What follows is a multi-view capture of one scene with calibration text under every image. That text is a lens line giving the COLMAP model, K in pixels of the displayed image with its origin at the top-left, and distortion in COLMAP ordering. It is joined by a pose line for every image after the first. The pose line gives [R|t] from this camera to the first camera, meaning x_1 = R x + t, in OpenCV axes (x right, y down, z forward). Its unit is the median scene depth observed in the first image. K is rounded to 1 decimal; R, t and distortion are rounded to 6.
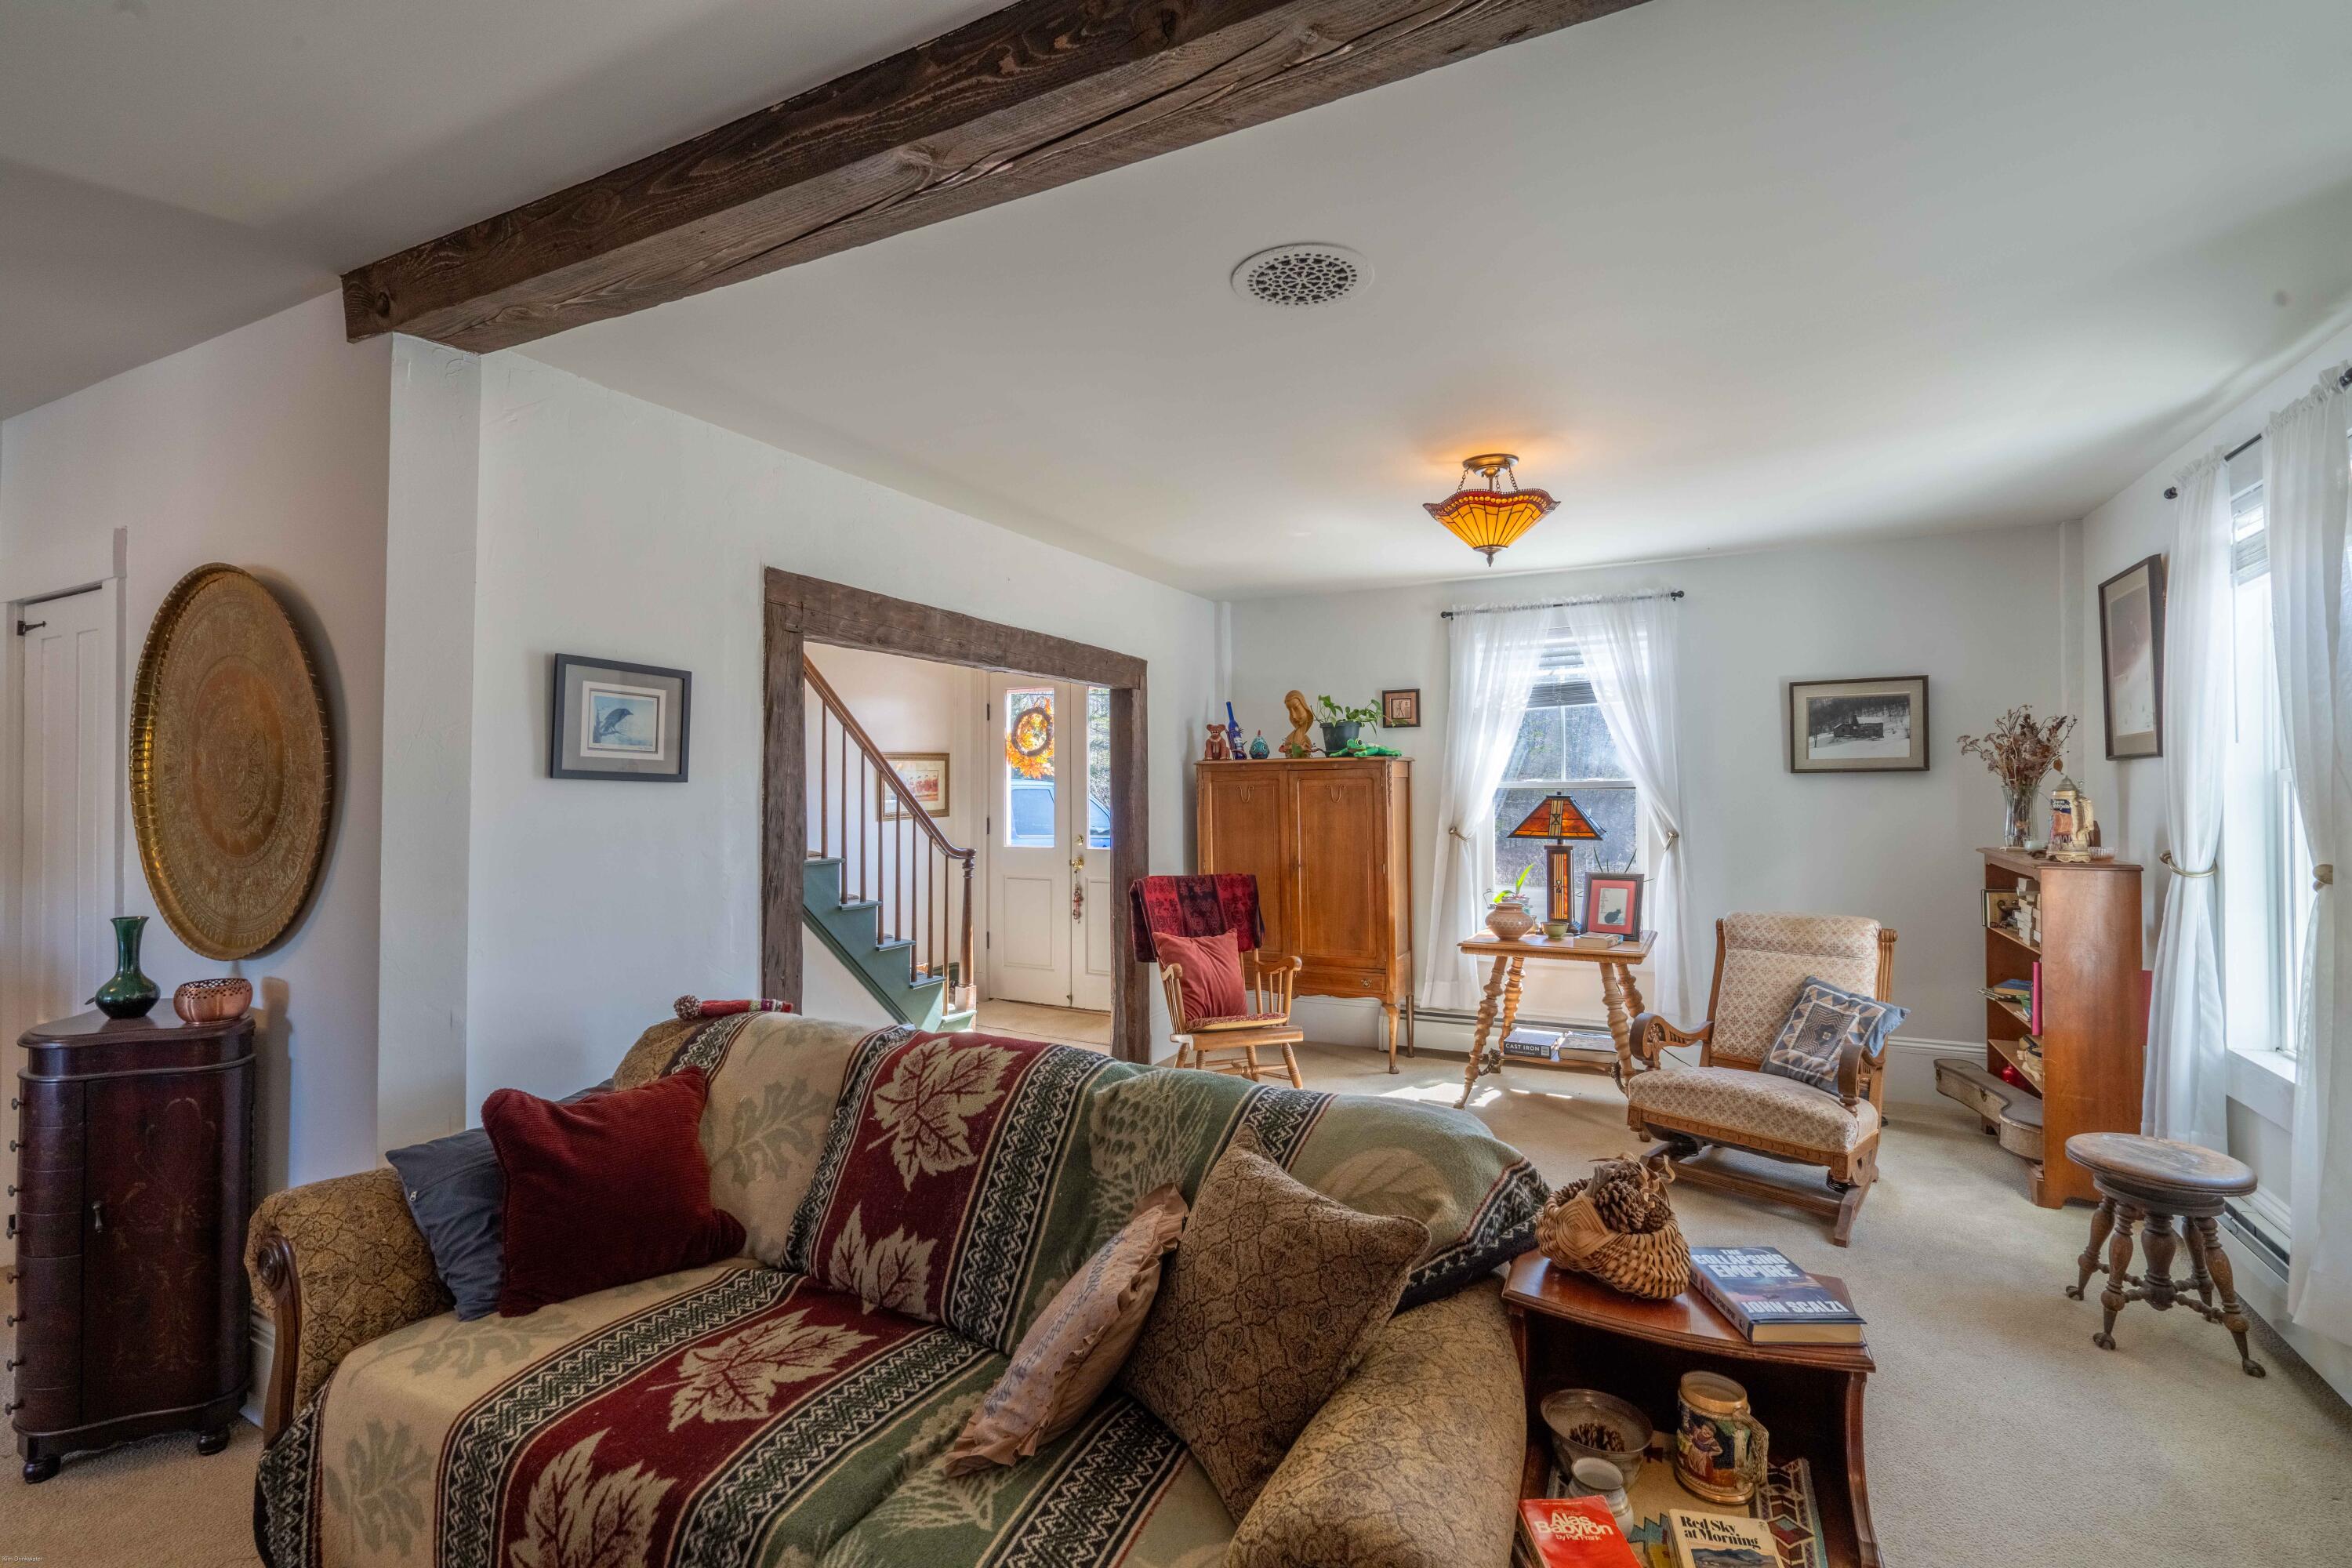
lens RADIAL K [[1096.0, 0, 1170.9], [0, 1096.0, 779.4], [0, 0, 1]] dist [-0.002336, -0.000209]
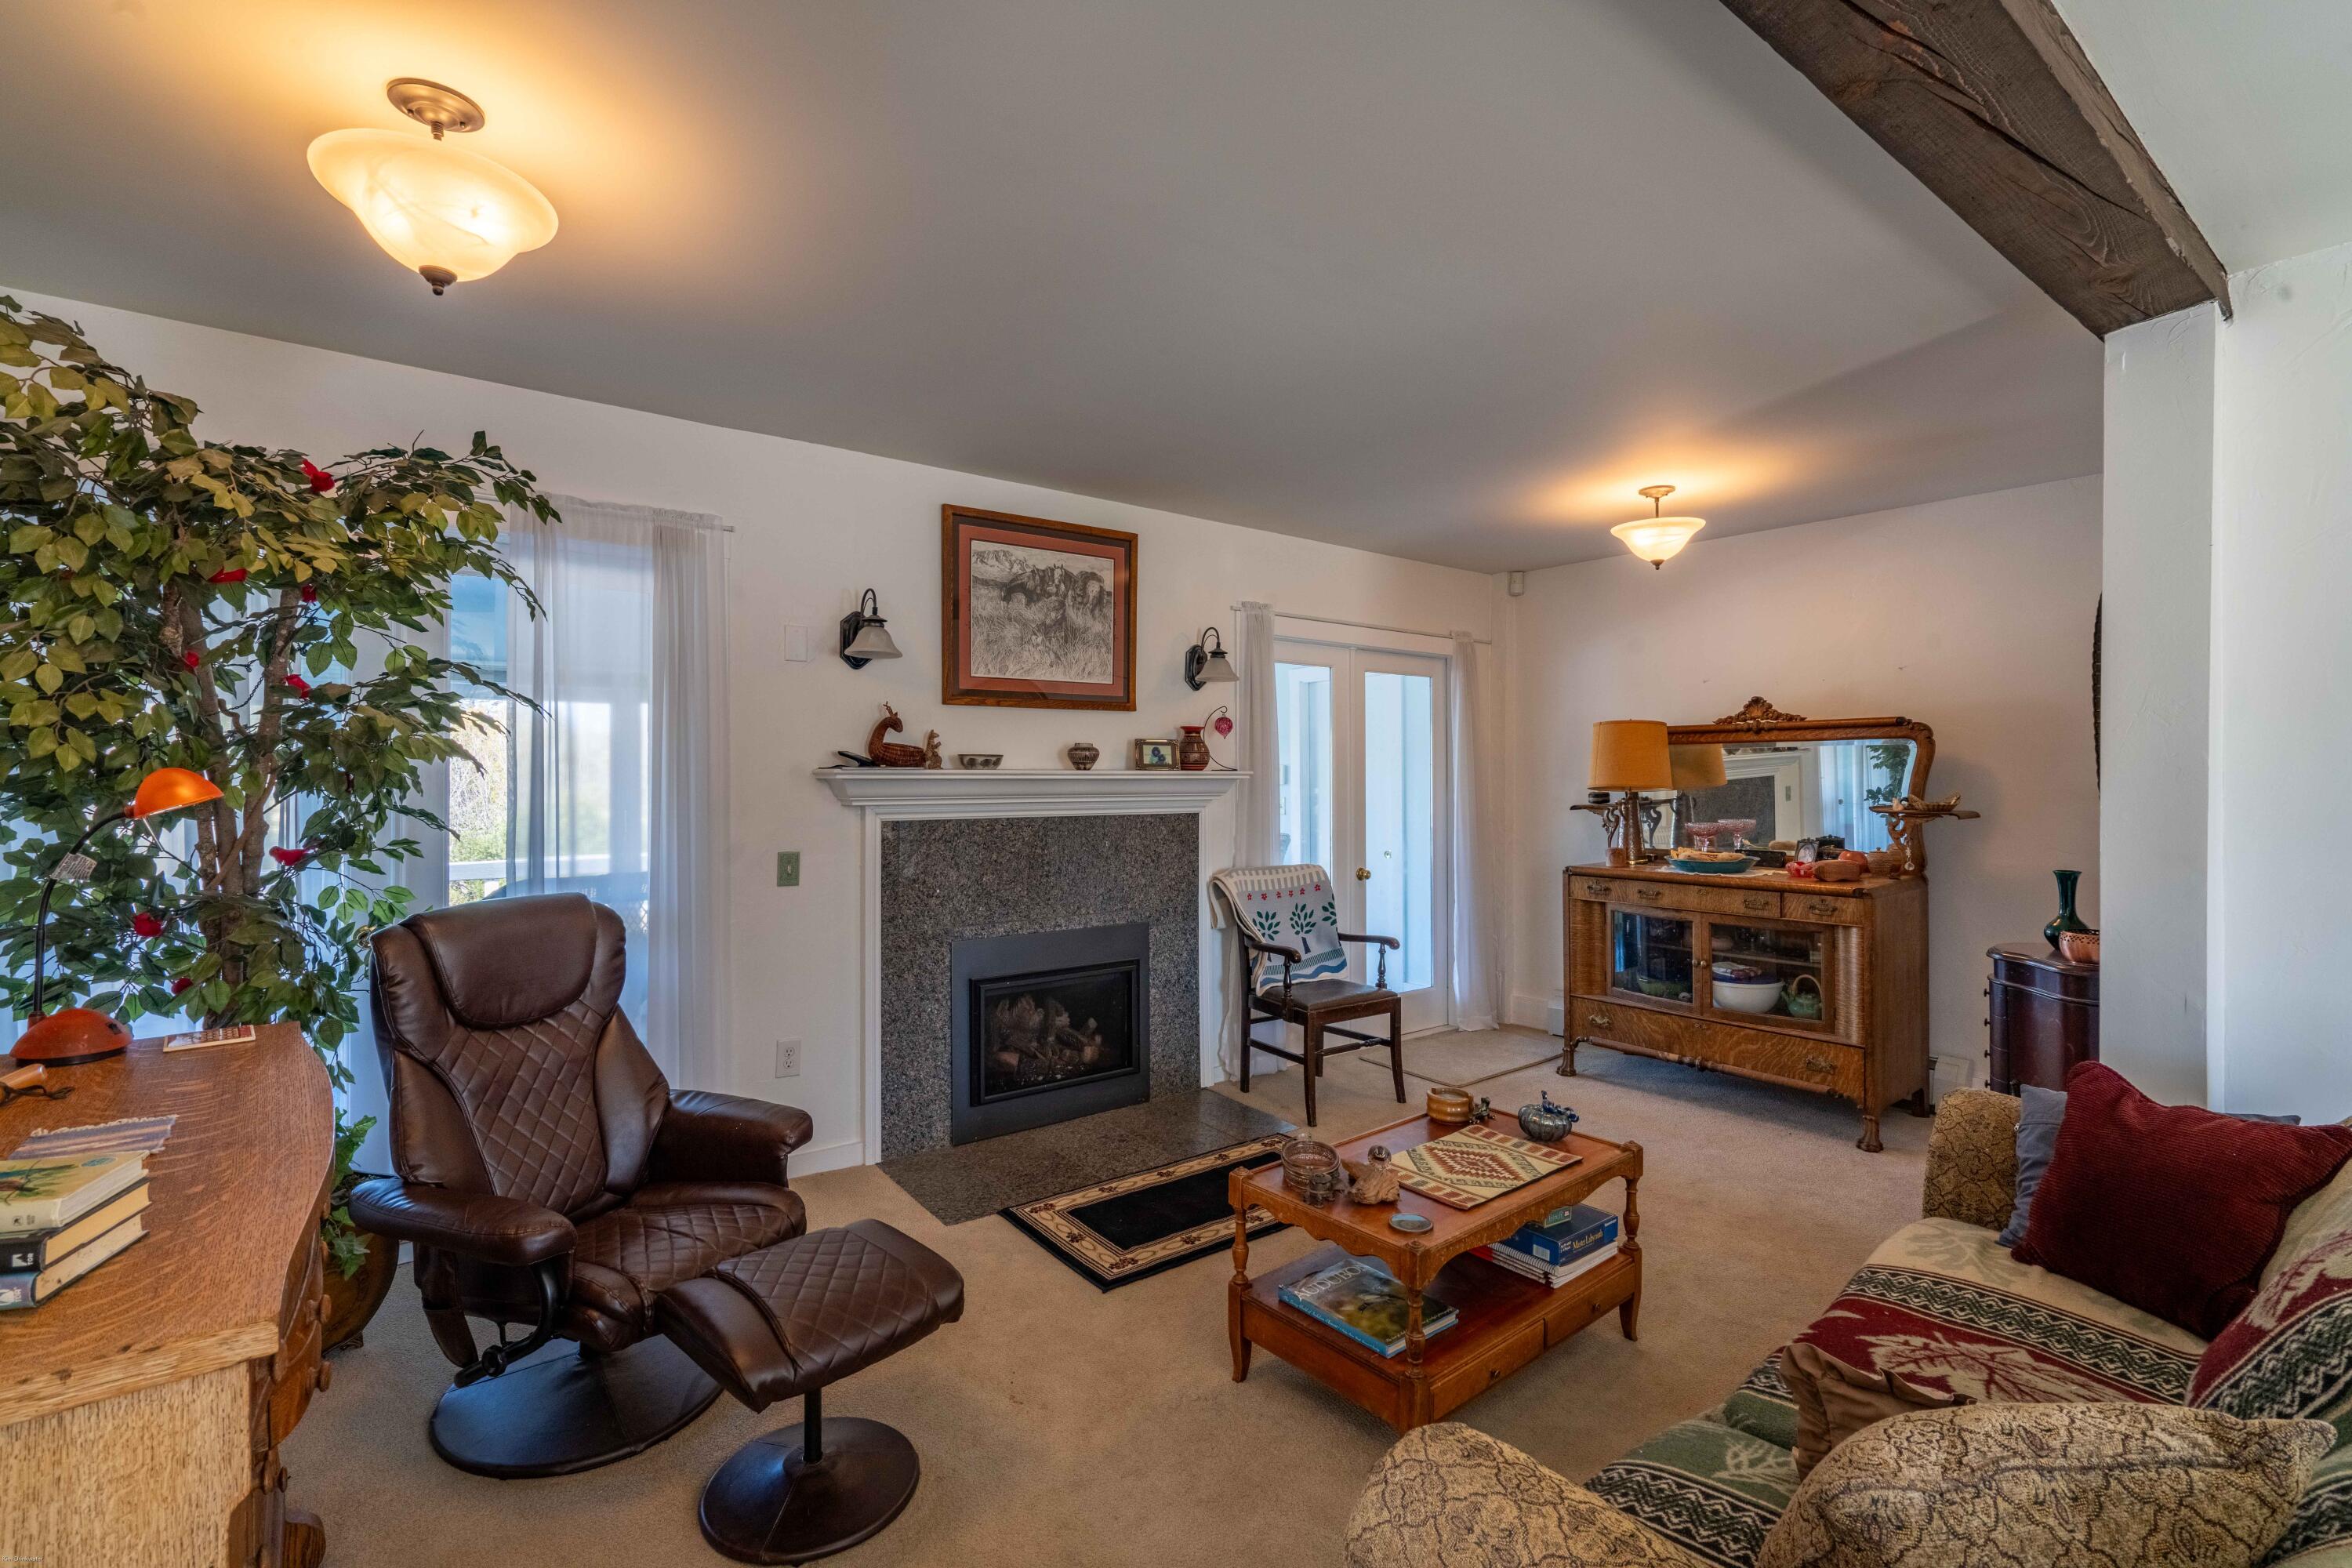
lens RADIAL K [[1096.0, 0, 1175.4], [0, 1096.0, 775.5], [0, 0, 1]] dist [-0.002336, -0.000209]
pose [[-0.415342, 0.002770, -0.909661, 0.745449], [0.008929, 0.999960, -0.001032, 0.015560], [0.909622, -0.008551, -0.415350, 0.740536]]
